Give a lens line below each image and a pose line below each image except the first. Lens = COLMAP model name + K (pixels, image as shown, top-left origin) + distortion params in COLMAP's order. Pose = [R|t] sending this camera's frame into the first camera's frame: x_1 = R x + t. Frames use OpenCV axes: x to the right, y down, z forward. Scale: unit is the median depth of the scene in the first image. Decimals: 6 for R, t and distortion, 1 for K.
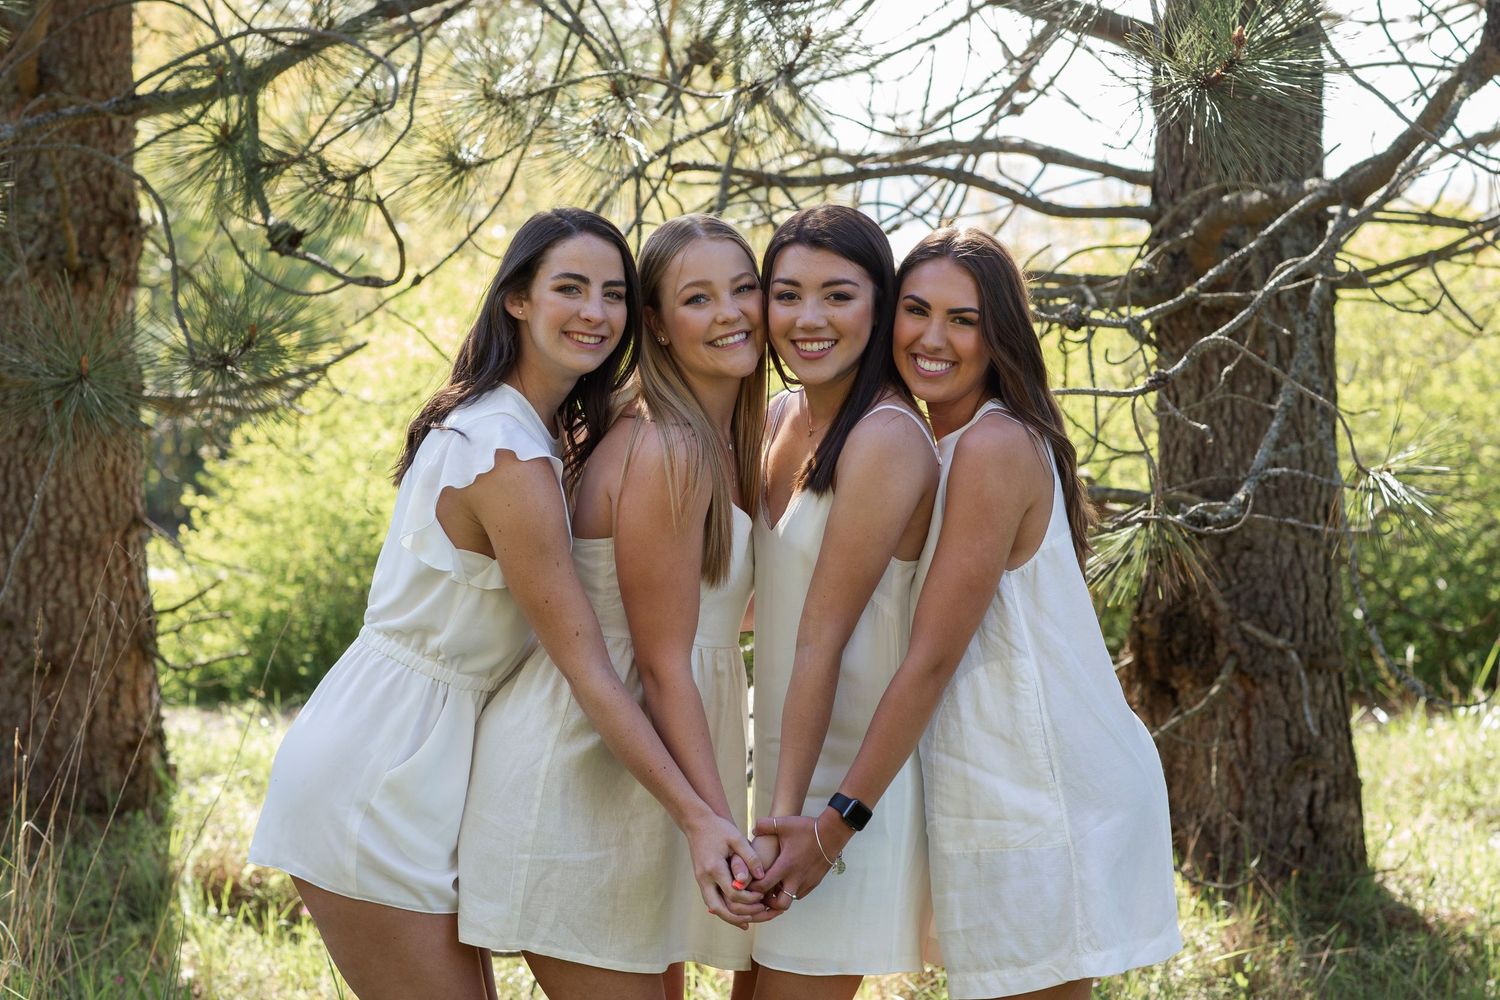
lens RADIAL K [[3876.3, 0, 837.9], [0, 3876.3, 392.8], [0, 0, 1]] dist [-0.114902, -0.089206]
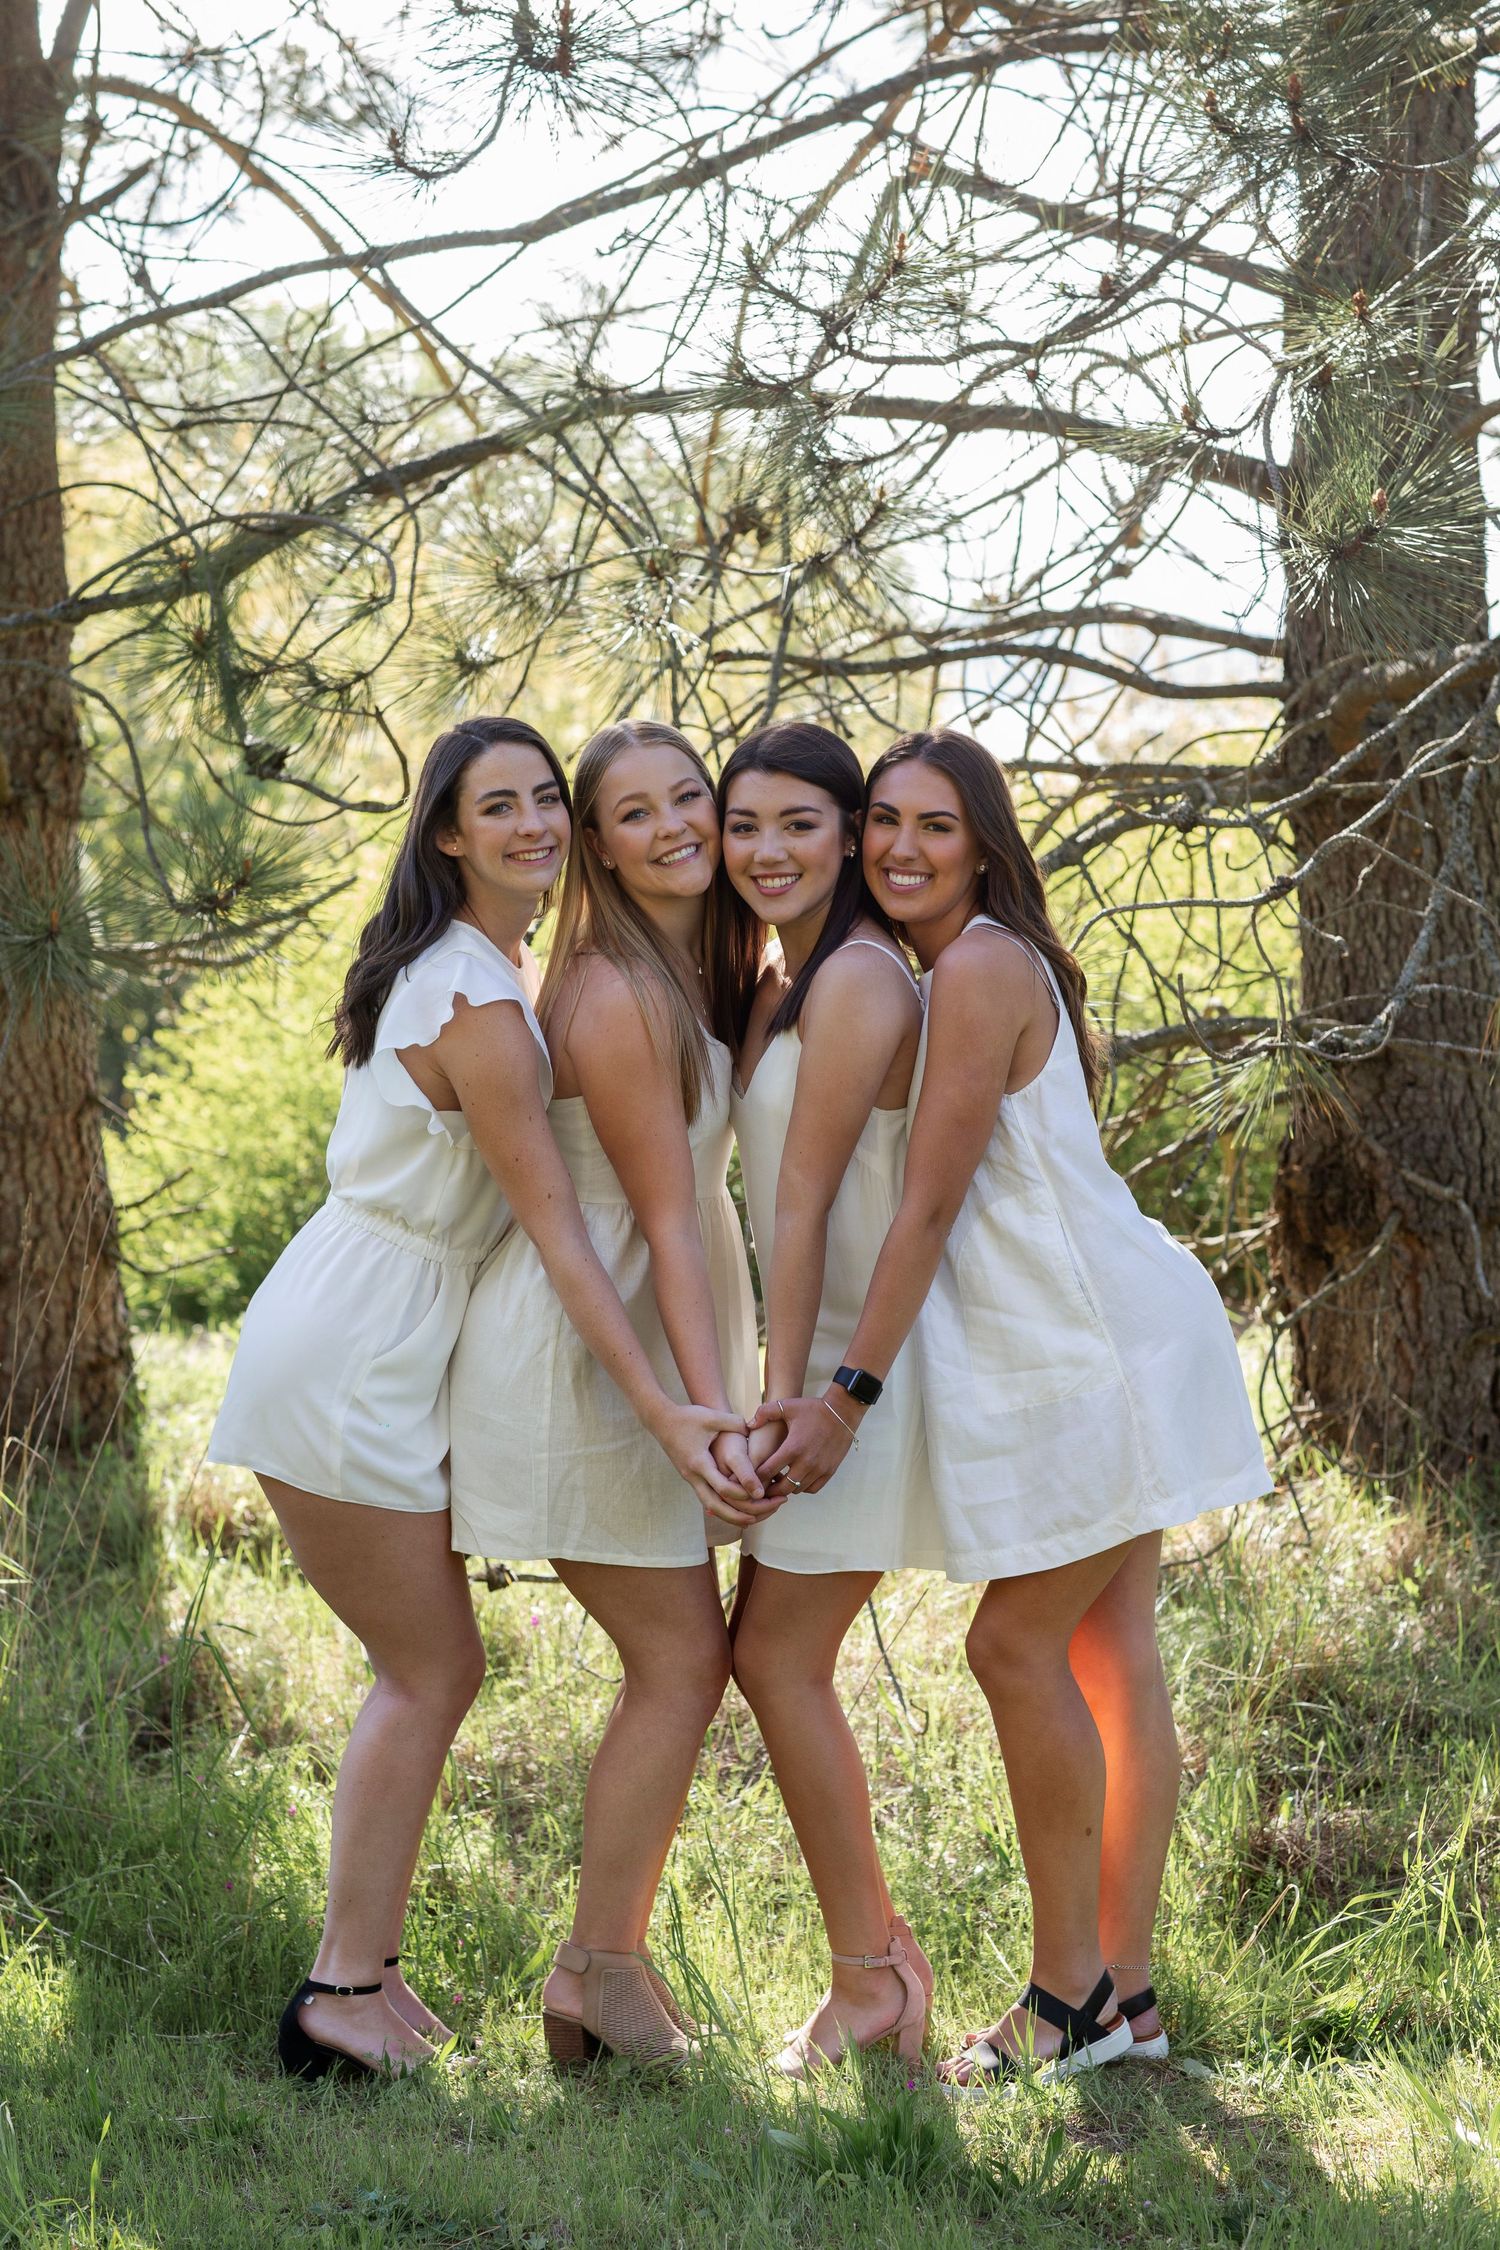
lens RADIAL K [[5317.2, 0, 683.9], [0, 5317.2, 1124.9], [0, 0, 1]] dist [-0.102001, -0.013187]
pose [[0.998121, -0.033170, -0.051522, 0.007193], [0.034964, 0.998799, 0.034319, 0.003848], [0.050322, -0.036056, 0.998082, -0.162530]]
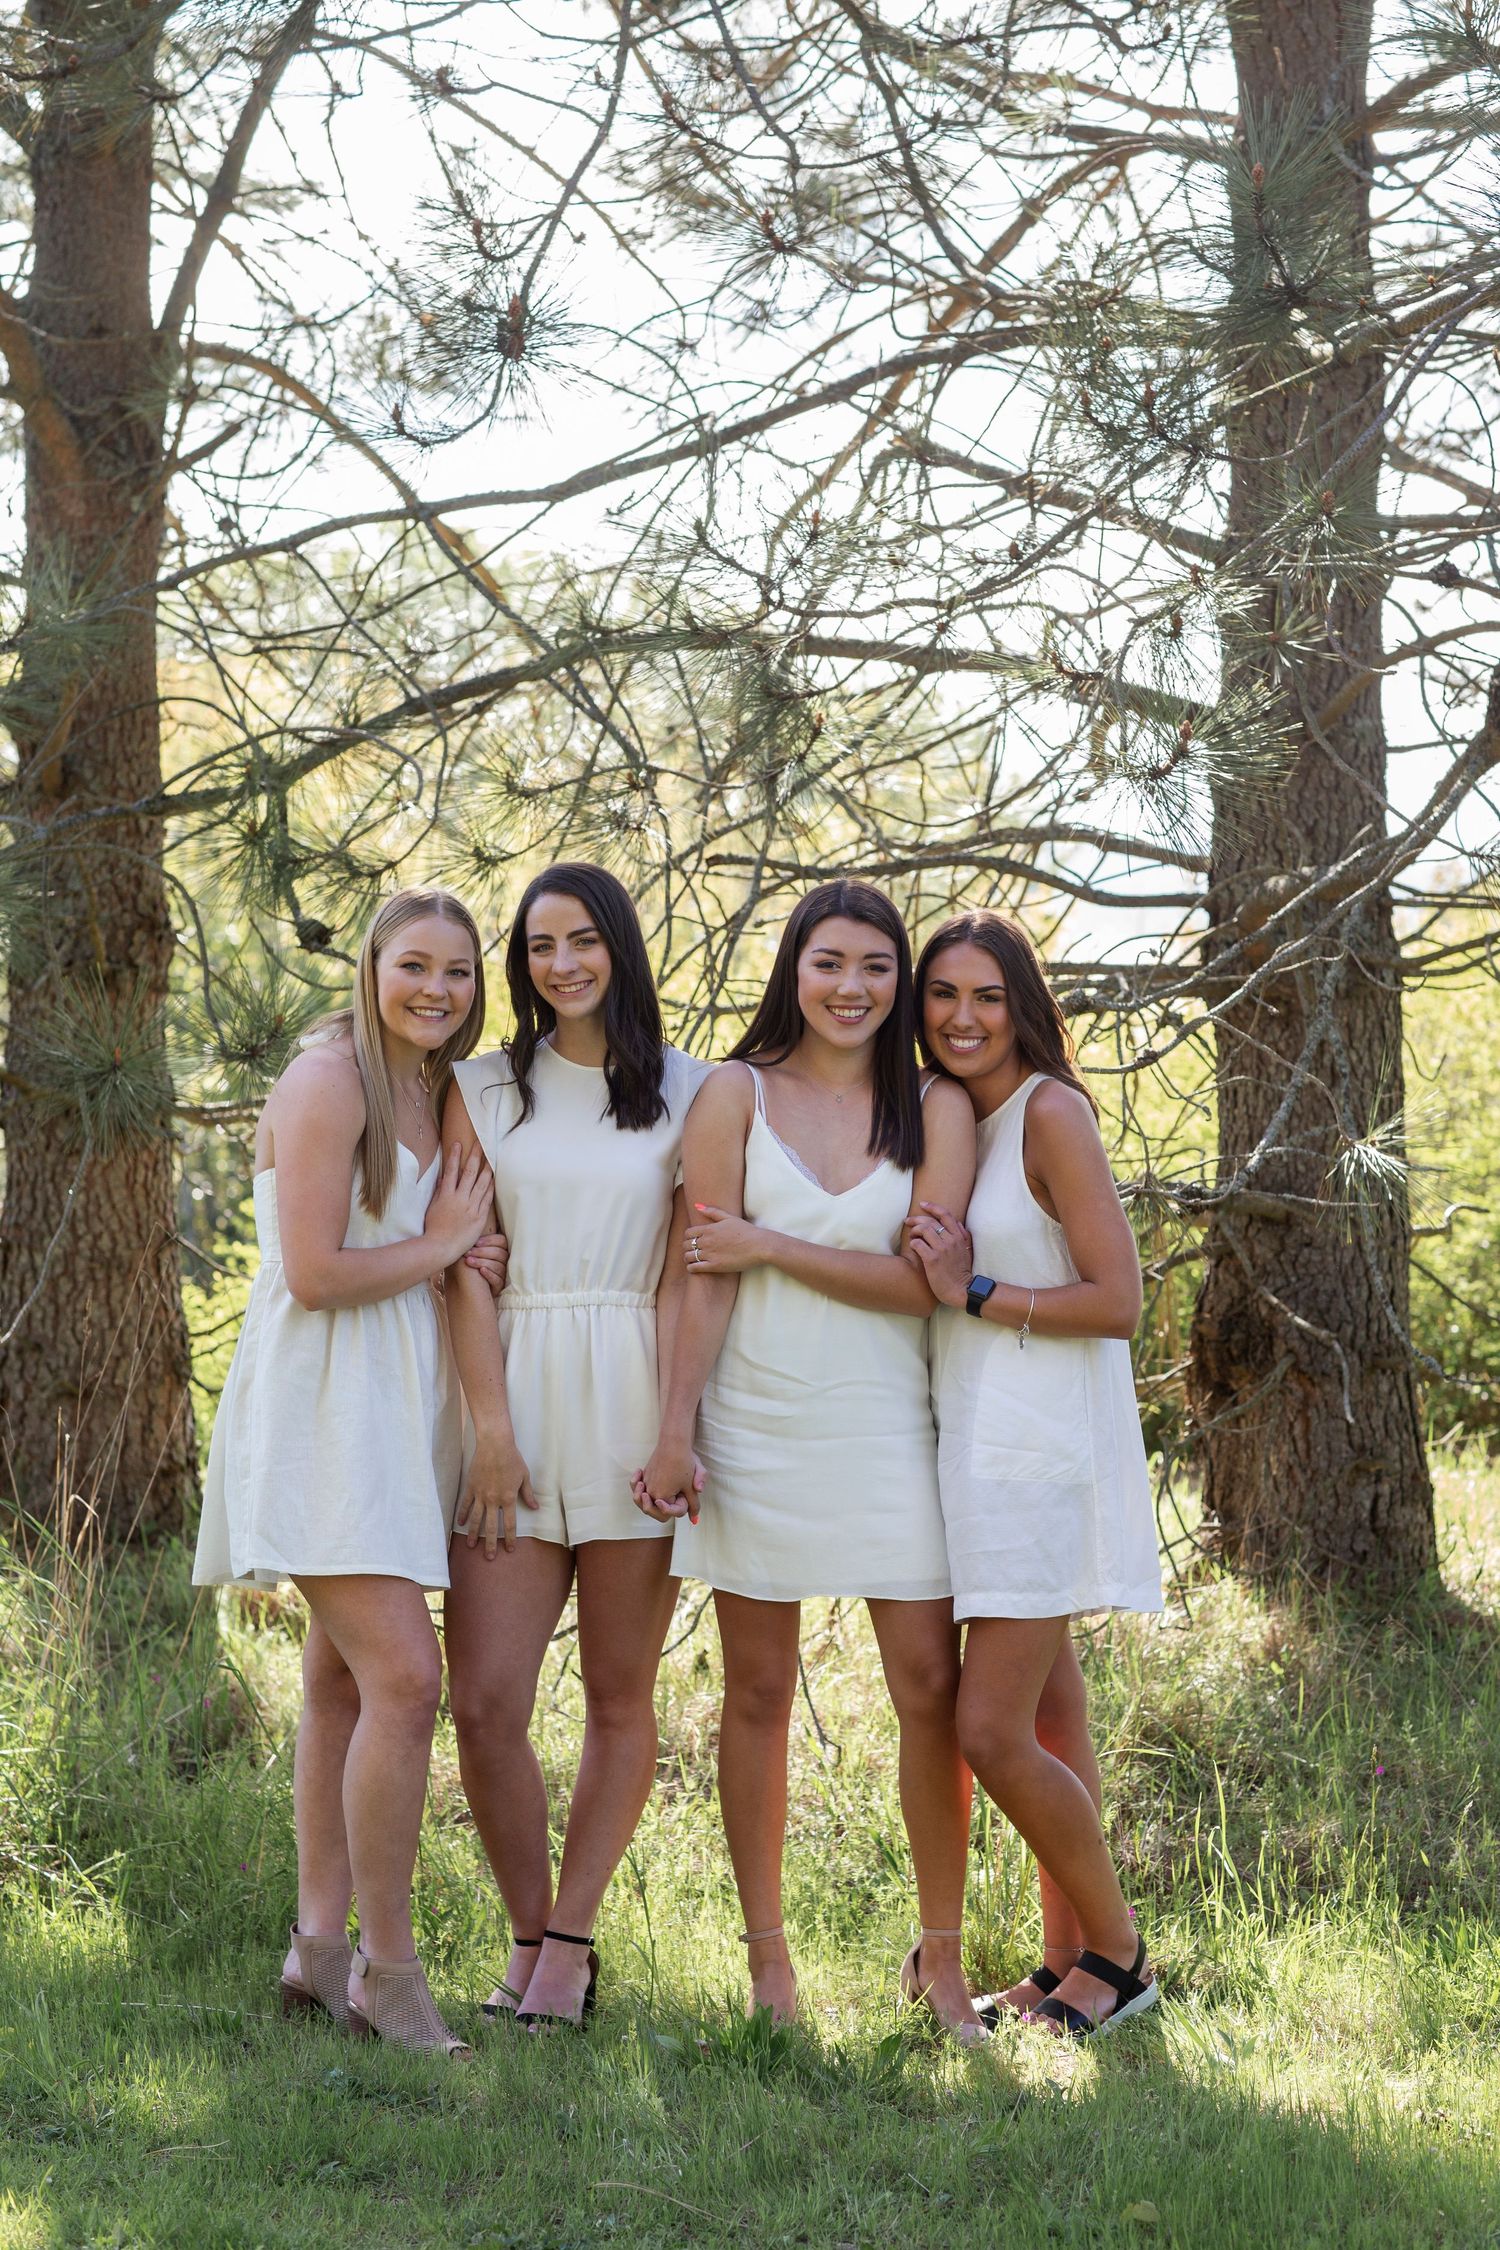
lens RADIAL K [[5639.6, 0, 750.0], [0, 5639.6, 1125.0], [0, 0, 1]] dist [0.051669, -3.021941]
pose [[0.997268, -0.010891, -0.073062, 0.070833], [0.009962, 0.999865, -0.013068, 0.027449], [0.073194, 0.012305, 0.997242, -0.422634]]
